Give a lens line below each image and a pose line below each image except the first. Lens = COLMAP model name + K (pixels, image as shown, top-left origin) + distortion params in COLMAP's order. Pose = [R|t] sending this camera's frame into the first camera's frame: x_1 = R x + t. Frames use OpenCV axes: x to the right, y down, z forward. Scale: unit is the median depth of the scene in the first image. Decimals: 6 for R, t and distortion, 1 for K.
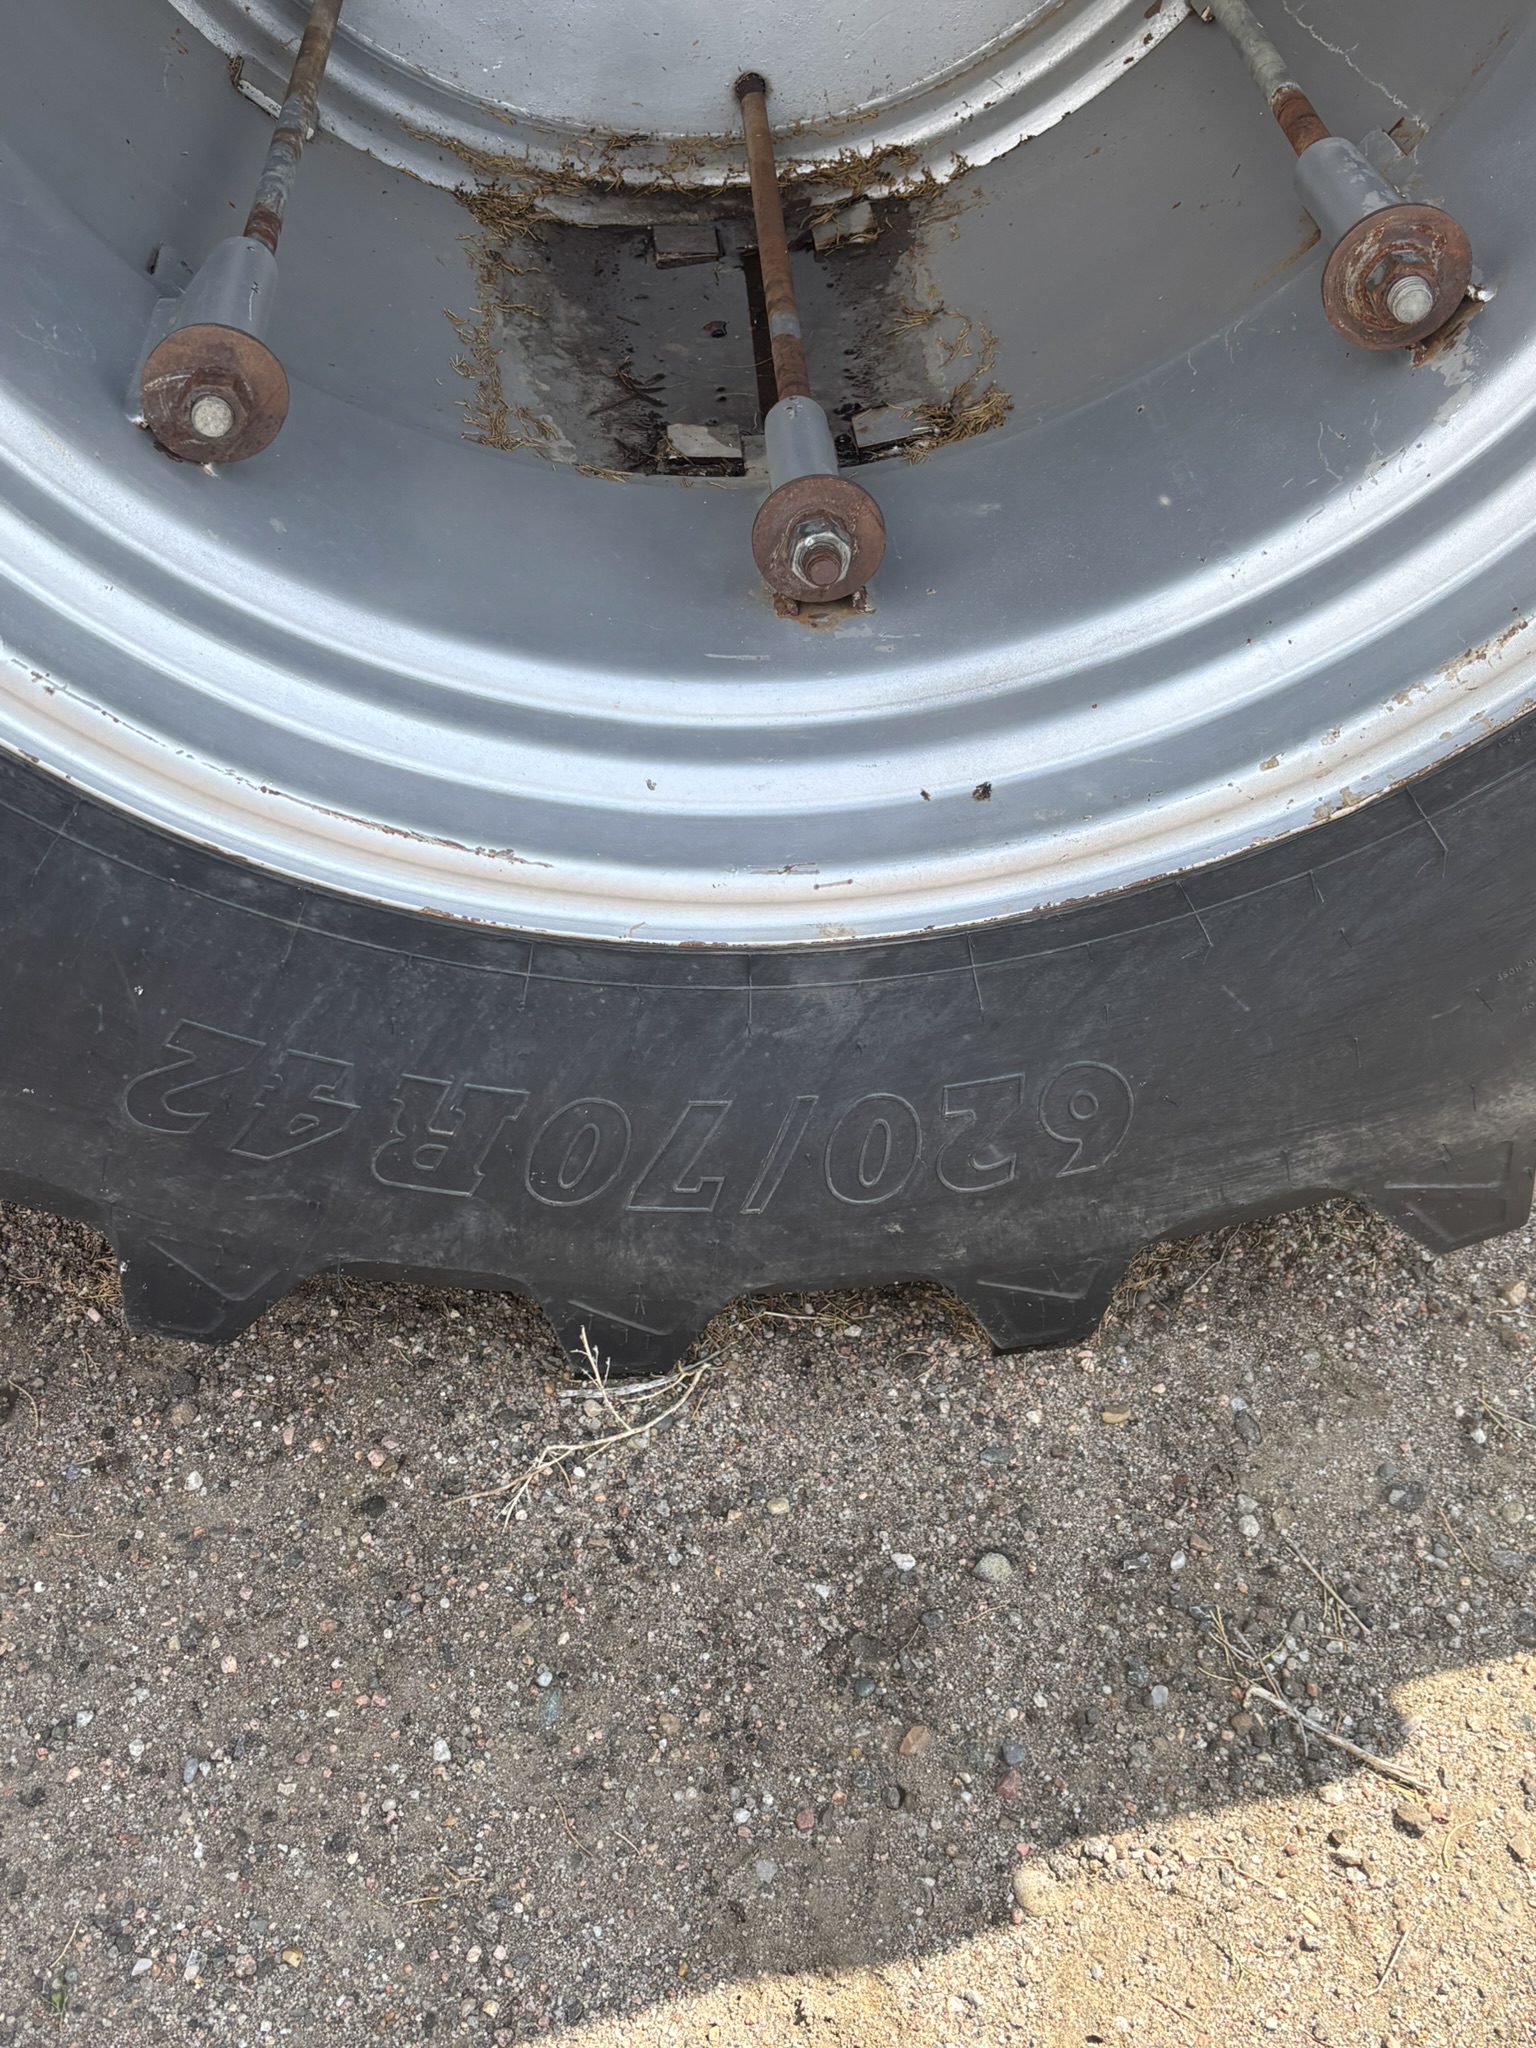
lens RADIAL K [[1974.7, 0, 767.4], [0, 1974.7, 1029.1], [0, 0, 1]] dist [-0.000373, 0.000000]
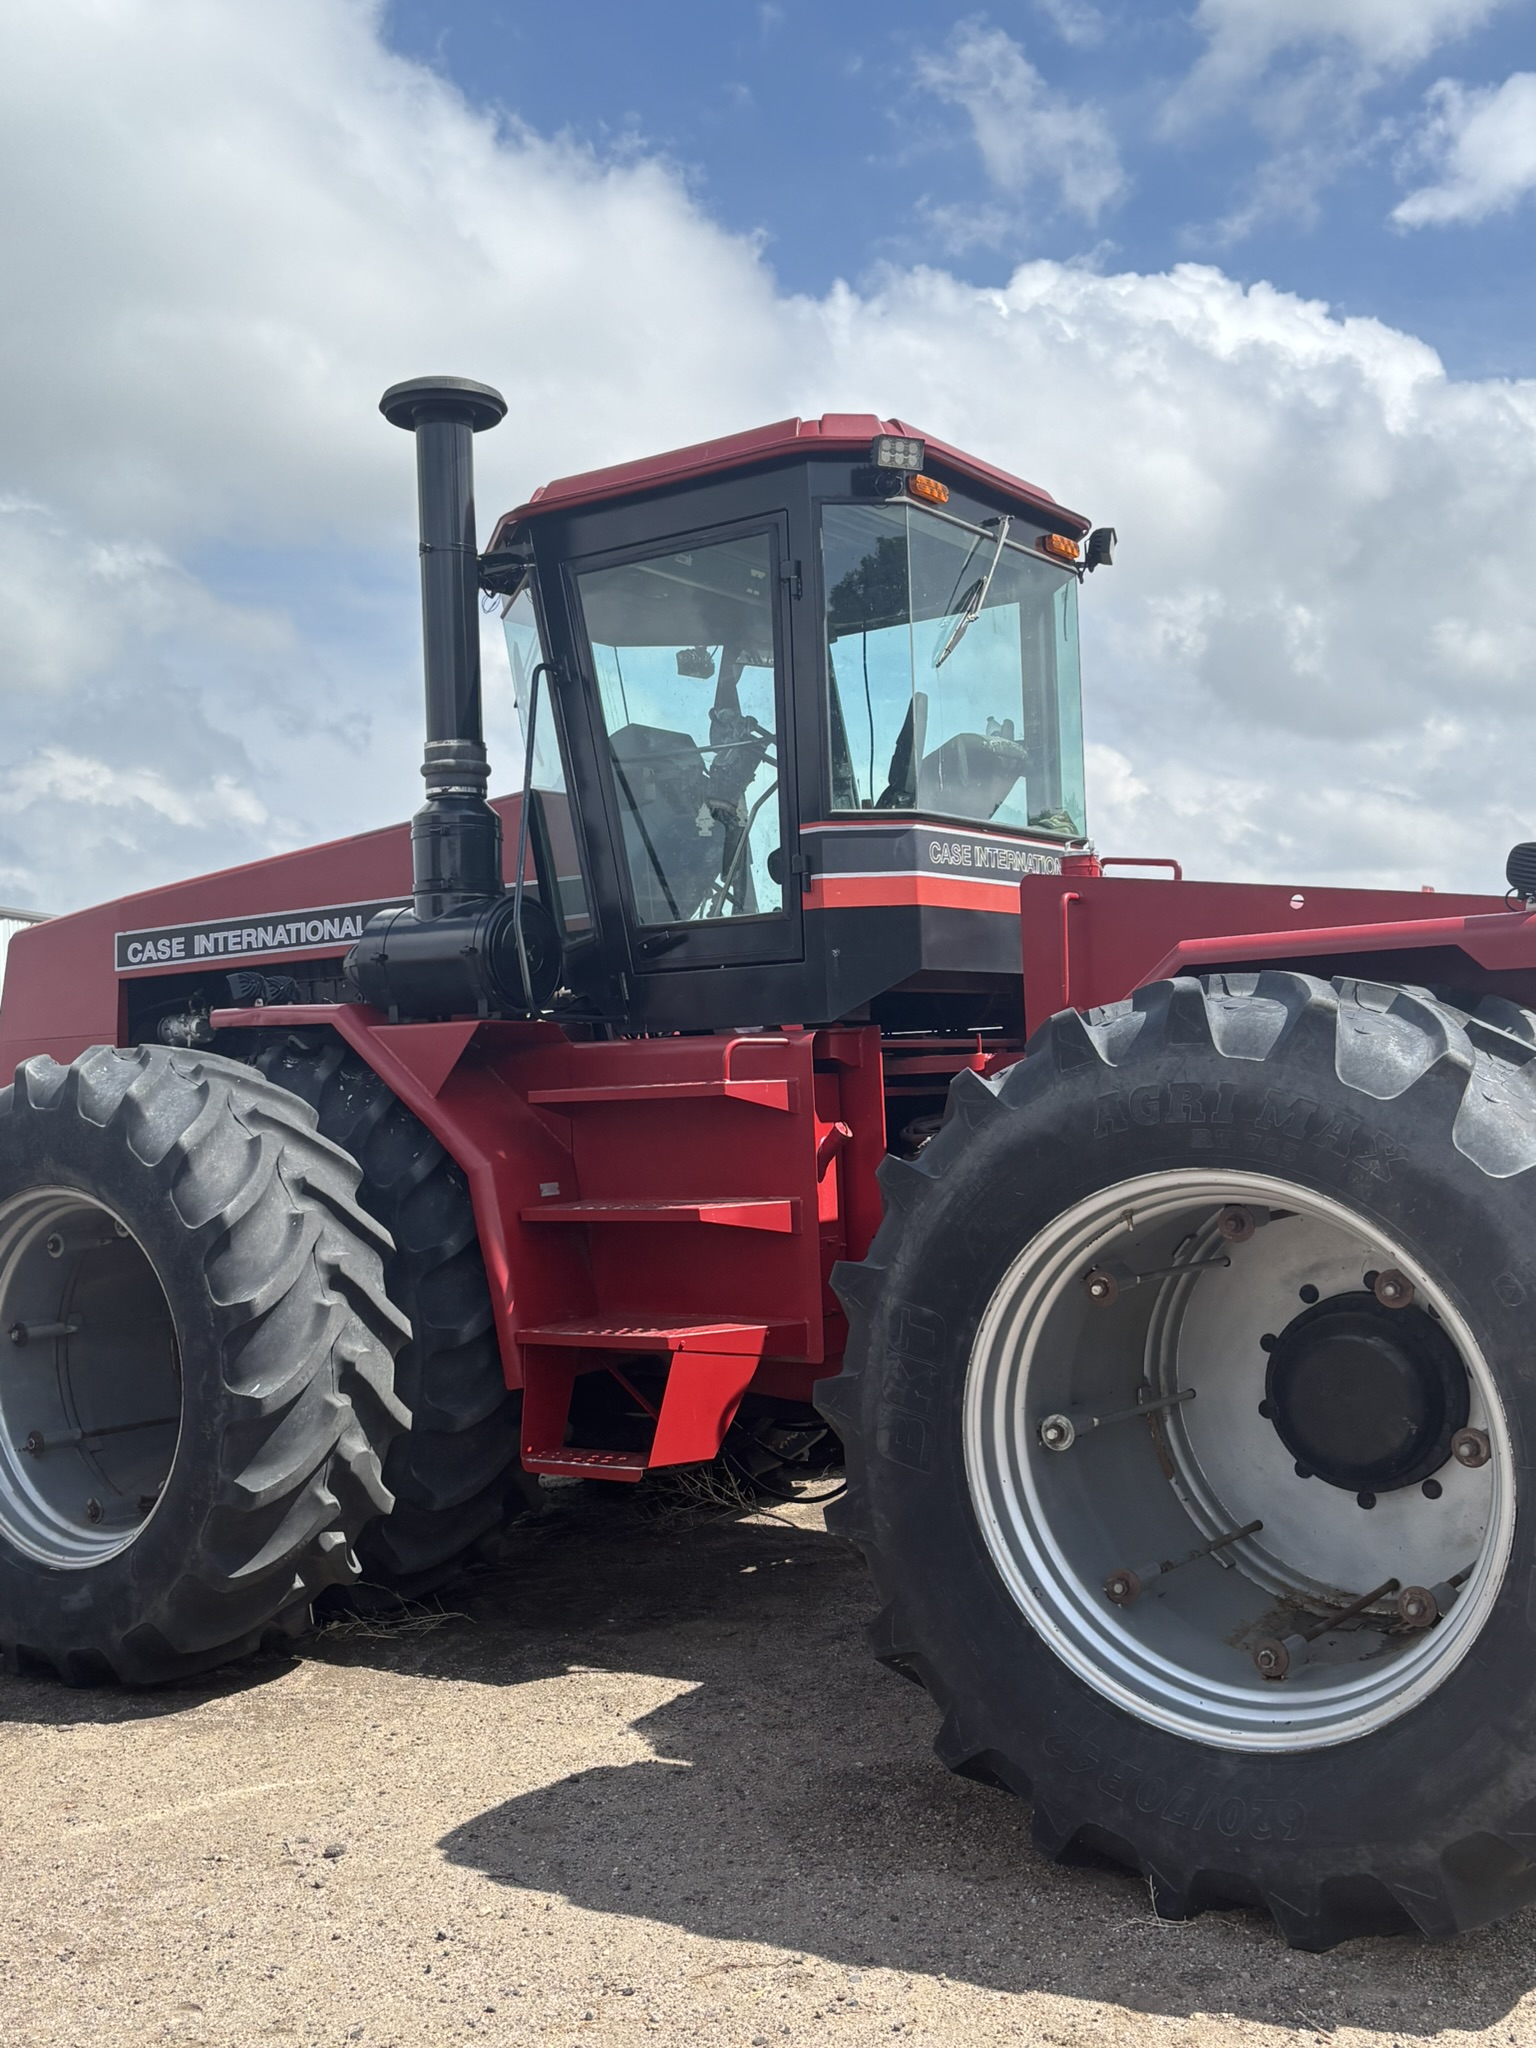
lens RADIAL K [[1974.7, 0, 766.3], [0, 1974.7, 1026.5], [0, 0, 1]] dist [-0.000373, 0.000000]
pose [[0.774411, -0.033136, -0.631815, 1.485334], [-0.429740, 0.705365, -0.563723, 1.244999], [0.464339, 0.708070, 0.532002, -1.958182]]
